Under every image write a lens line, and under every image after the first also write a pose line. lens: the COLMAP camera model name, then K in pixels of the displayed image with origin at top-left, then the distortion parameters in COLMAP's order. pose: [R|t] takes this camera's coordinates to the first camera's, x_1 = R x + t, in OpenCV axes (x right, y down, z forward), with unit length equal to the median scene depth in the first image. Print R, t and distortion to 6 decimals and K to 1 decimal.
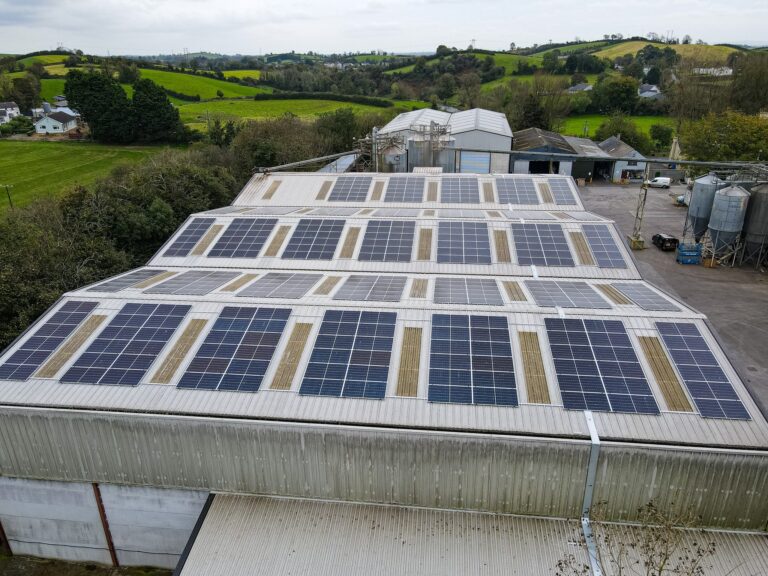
lens RADIAL K [[555.9, 0, 384.0], [0, 555.9, 288.0], [0, 0, 1]] dist [0.033243, -0.001909]
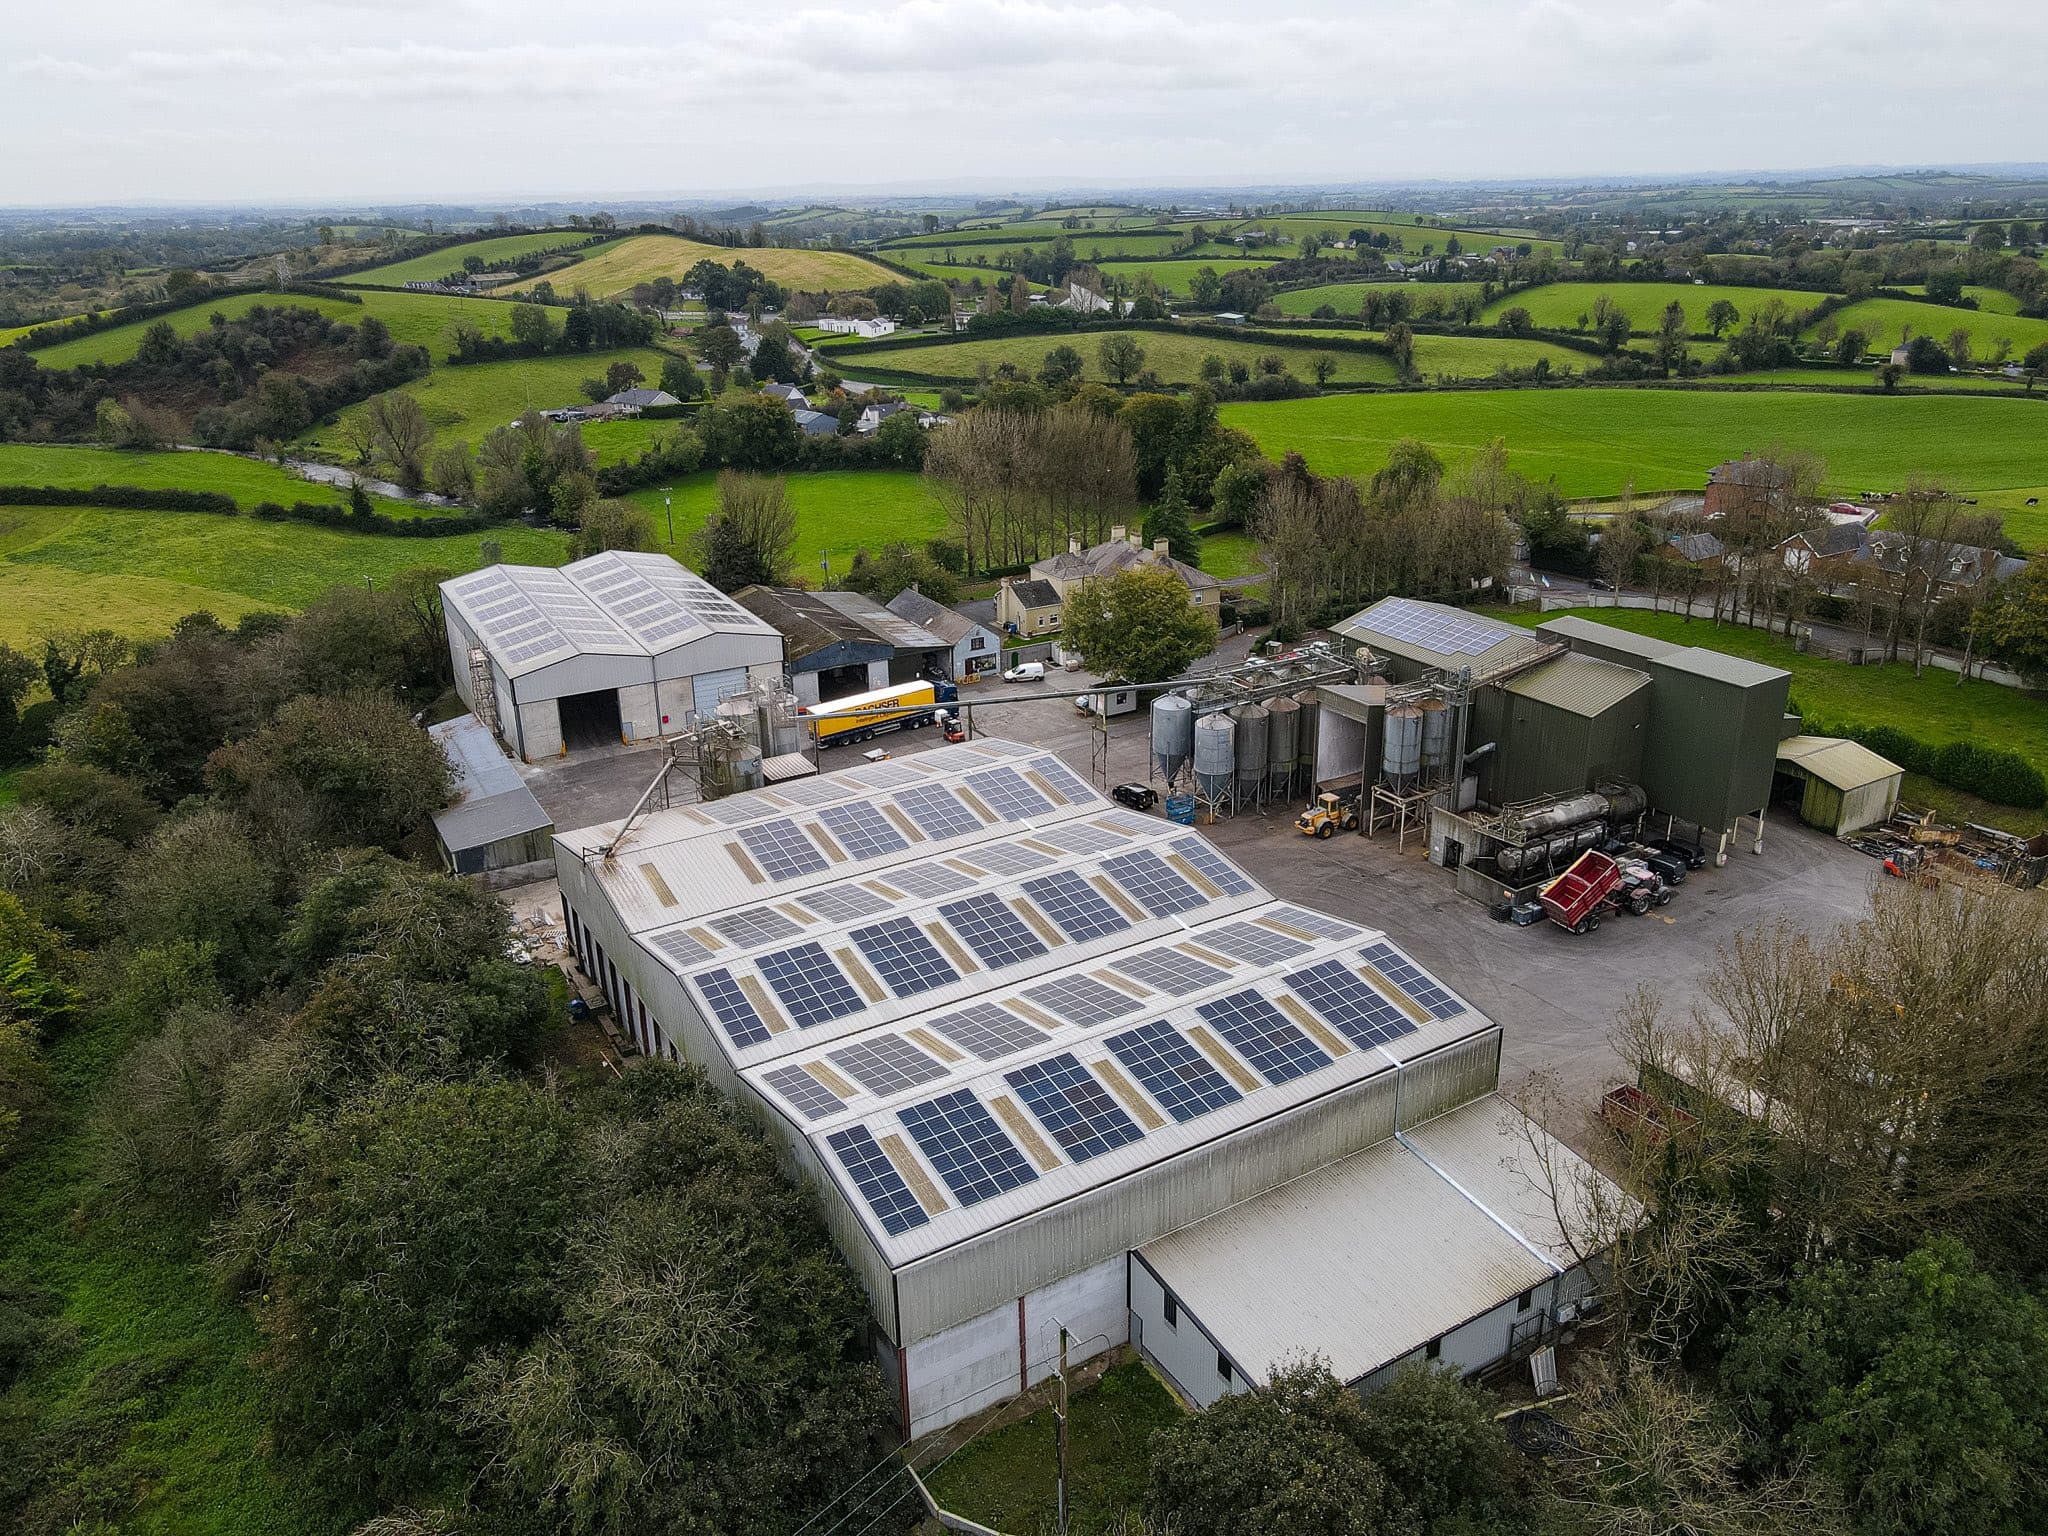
lens RADIAL K [[1482.4, 0, 1024.0], [0, 1482.4, 768.0], [0, 0, 1]] dist [0.033243, -0.001909]
pose [[0.788837, -0.222463, 0.572928, -0.745431], [0.243306, 0.969071, 0.041286, -0.260772], [-0.564392, 0.106829, 0.818565, -0.482355]]
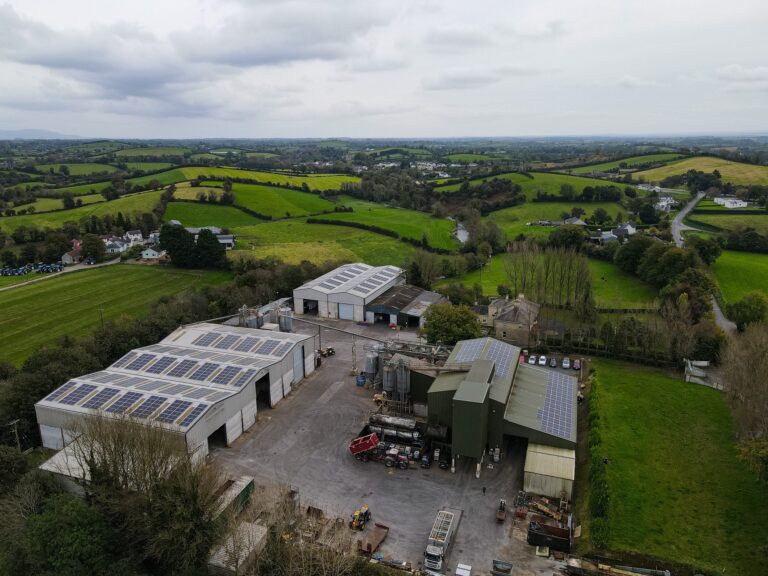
lens RADIAL K [[566.6, 0, 378.7], [0, 566.6, 288.5], [0, 0, 1]] dist [0.008092, 0.003978]
pose [[0.974324, 0.062185, -0.216392, 1.117457], [-0.090257, 0.988374, -0.122357, -0.158227], [0.206267, 0.138746, 0.968609, -1.162812]]
